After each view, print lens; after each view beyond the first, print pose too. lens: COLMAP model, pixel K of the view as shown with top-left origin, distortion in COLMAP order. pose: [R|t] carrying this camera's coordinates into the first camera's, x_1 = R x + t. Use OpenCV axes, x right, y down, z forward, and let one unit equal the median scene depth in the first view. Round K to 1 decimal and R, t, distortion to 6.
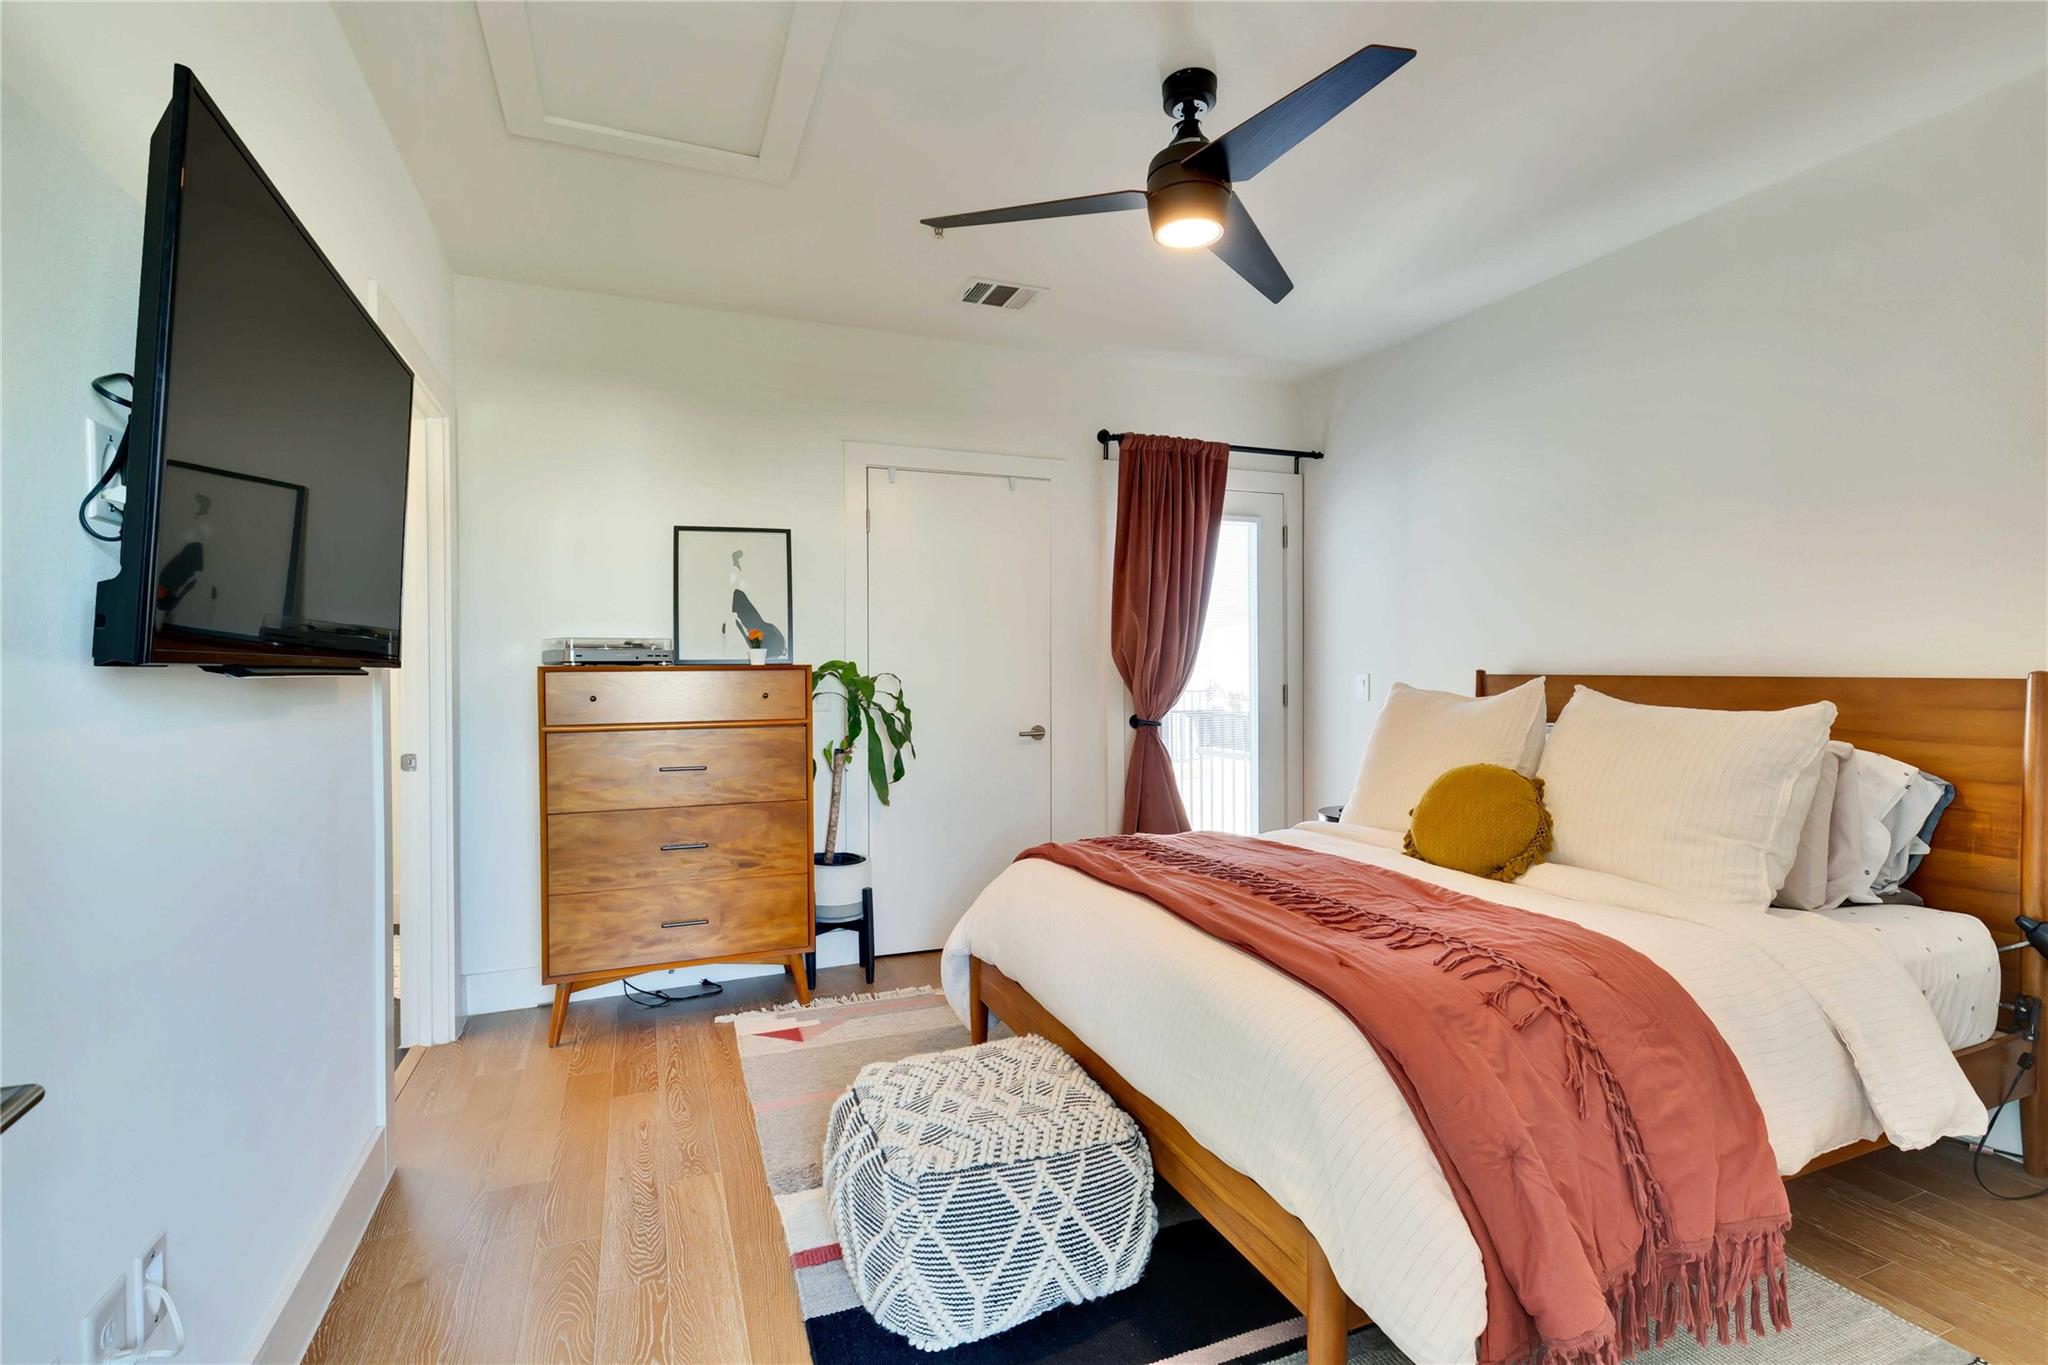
lens RADIAL K [[907.6, 0, 1012.9], [0, 907.6, 676.1], [0, 0, 1]] dist [0.004720, -0.000029]
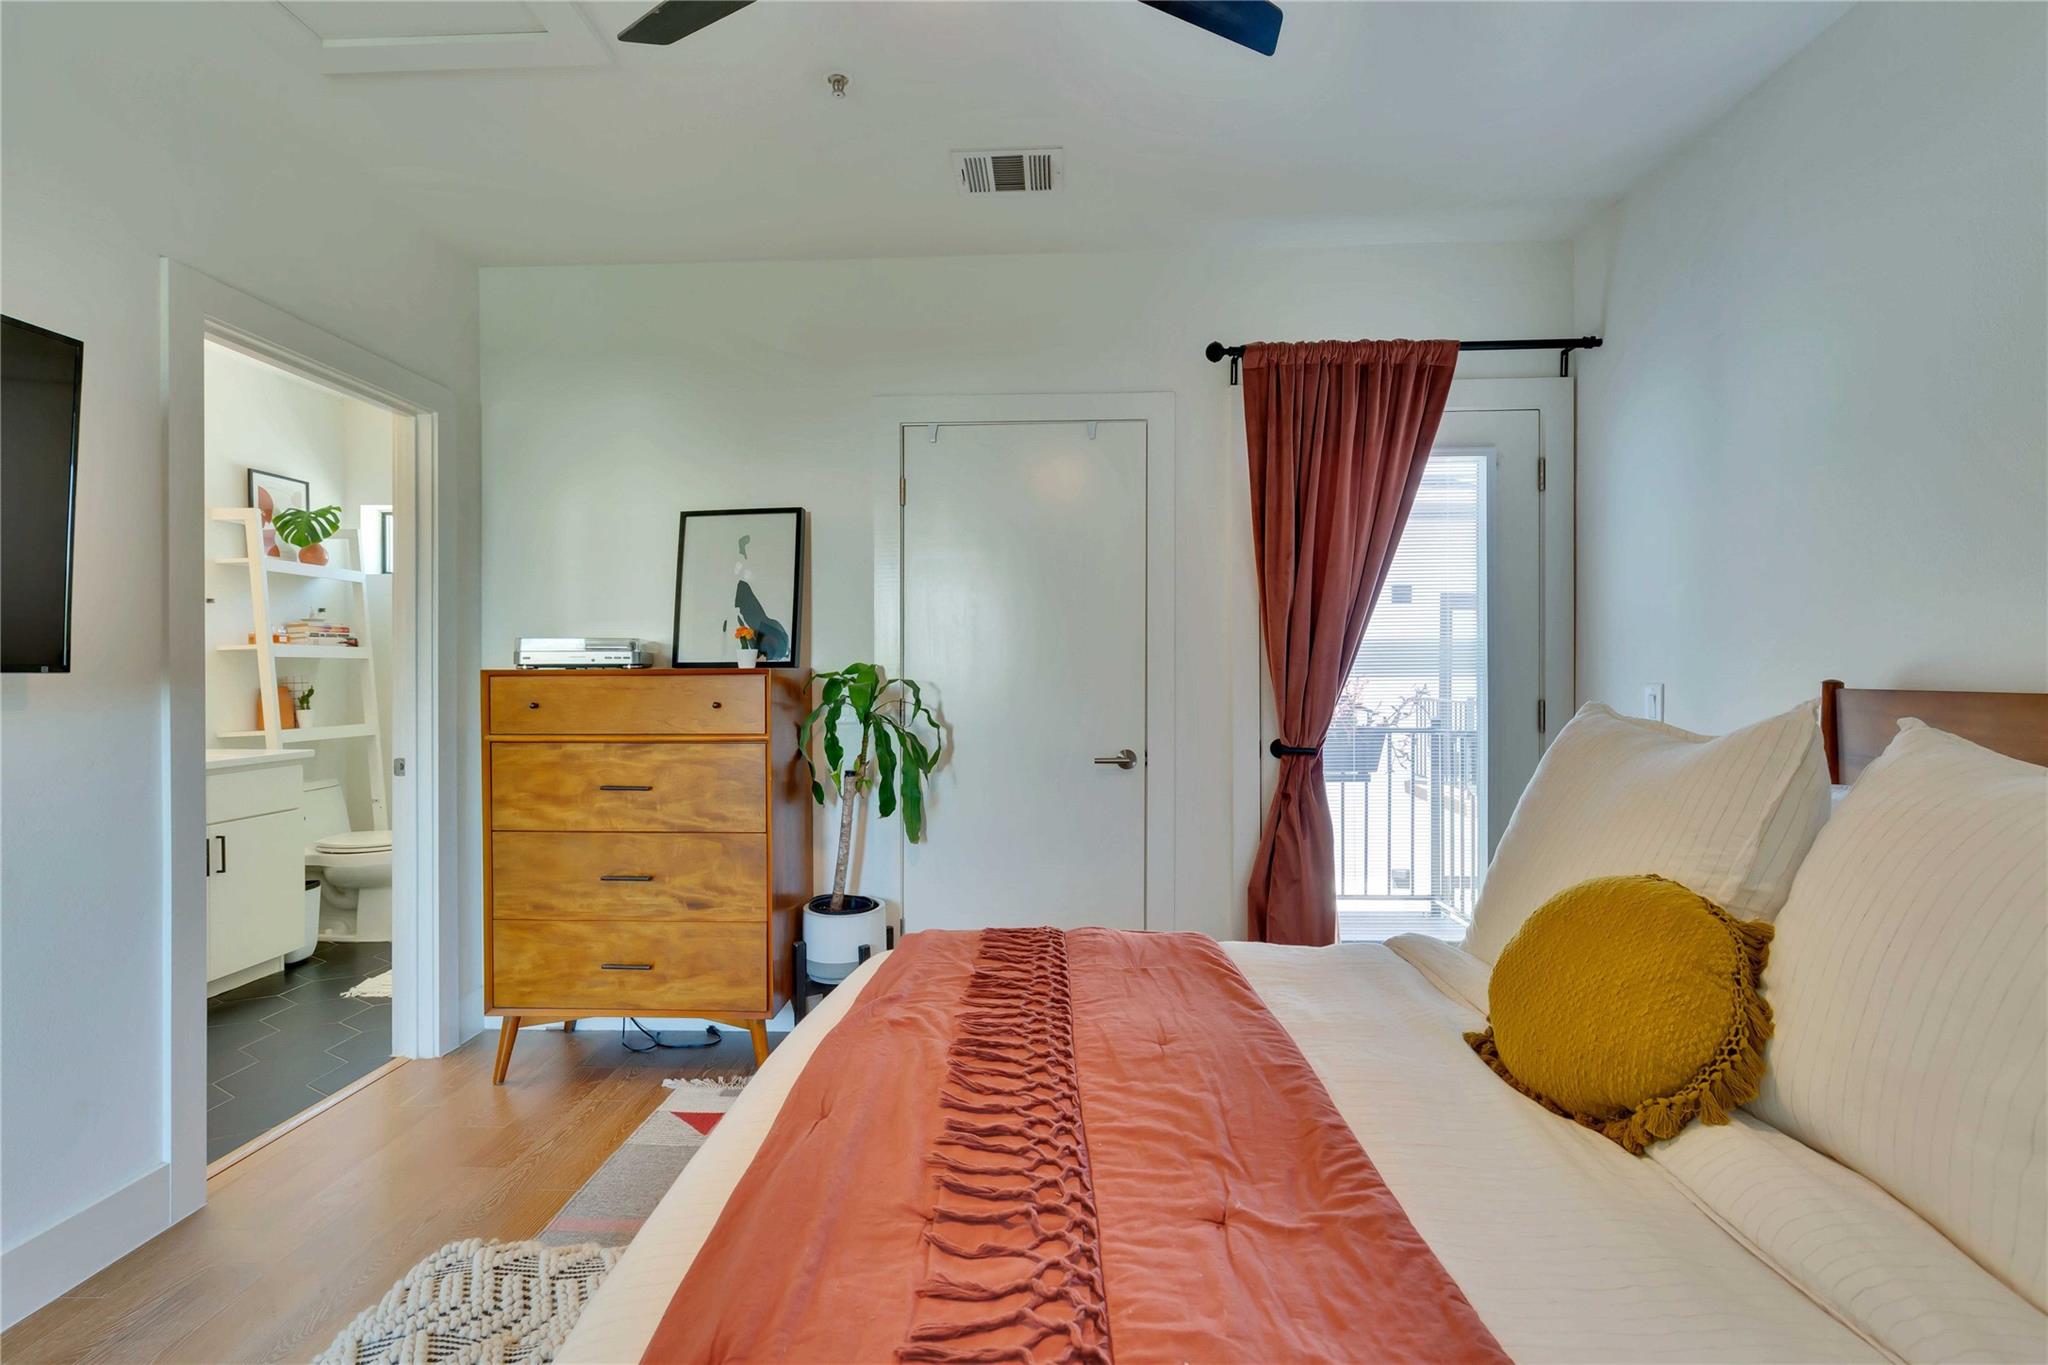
lens RADIAL K [[932.9, 0, 1024.8], [0, 932.9, 677.9], [0, 0, 1]] dist [-0.000411, -0.000307]
pose [[0.911468, 0.005673, -0.411331, 0.307240], [-0.006393, 0.999979, -0.000375, -0.004675], [0.411320, 0.002972, 0.911486, 0.302857]]
